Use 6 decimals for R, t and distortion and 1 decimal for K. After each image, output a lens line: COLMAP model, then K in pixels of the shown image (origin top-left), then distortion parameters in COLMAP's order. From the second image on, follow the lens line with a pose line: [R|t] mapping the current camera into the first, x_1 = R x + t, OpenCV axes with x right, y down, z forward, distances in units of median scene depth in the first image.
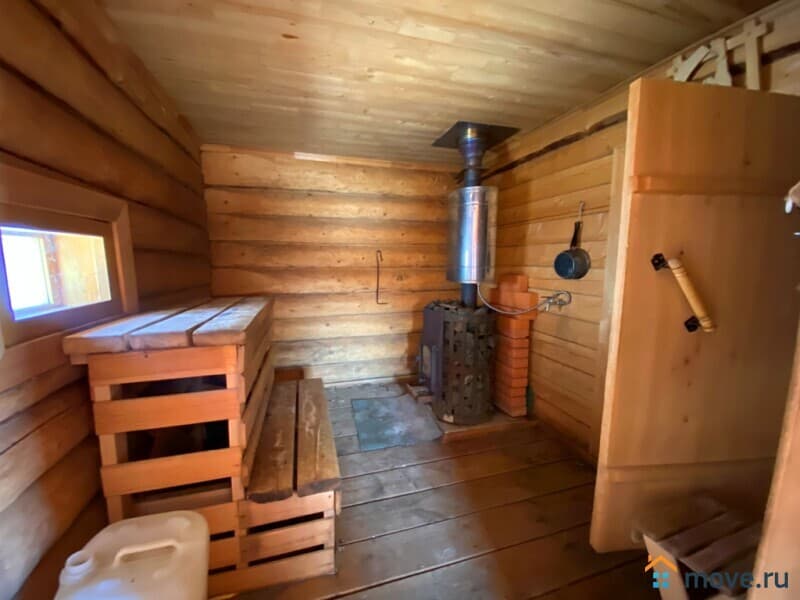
lens RADIAL K [[326.2, 0, 400.0], [0, 326.2, 300.0], [0, 0, 1]] dist [0.038671, -0.027214]
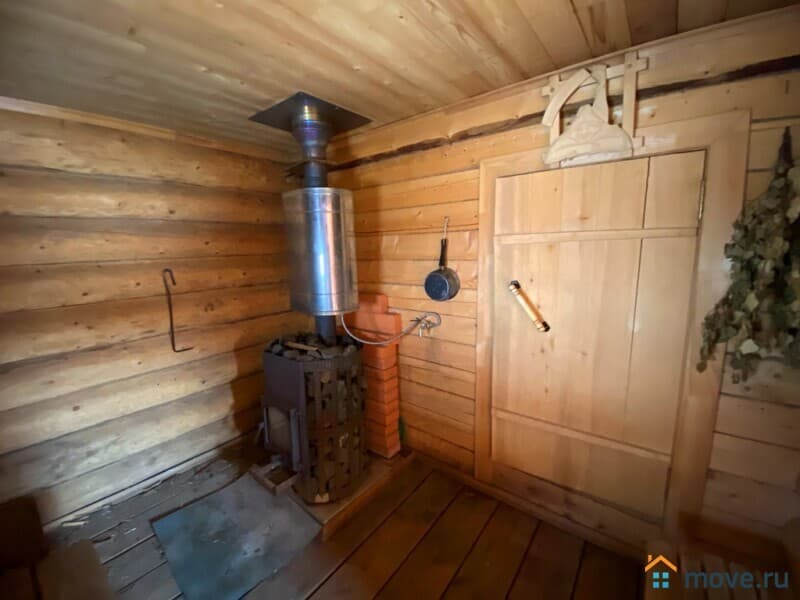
lens RADIAL K [[326.2, 0, 400.0], [0, 326.2, 300.0], [0, 0, 1]] dist [0.038671, -0.027214]
pose [[0.819575, -0.109900, 0.562333, -0.075643], [0.092693, 0.993936, 0.059156, -0.109045], [-0.565424, 0.003641, 0.824792, 0.262669]]
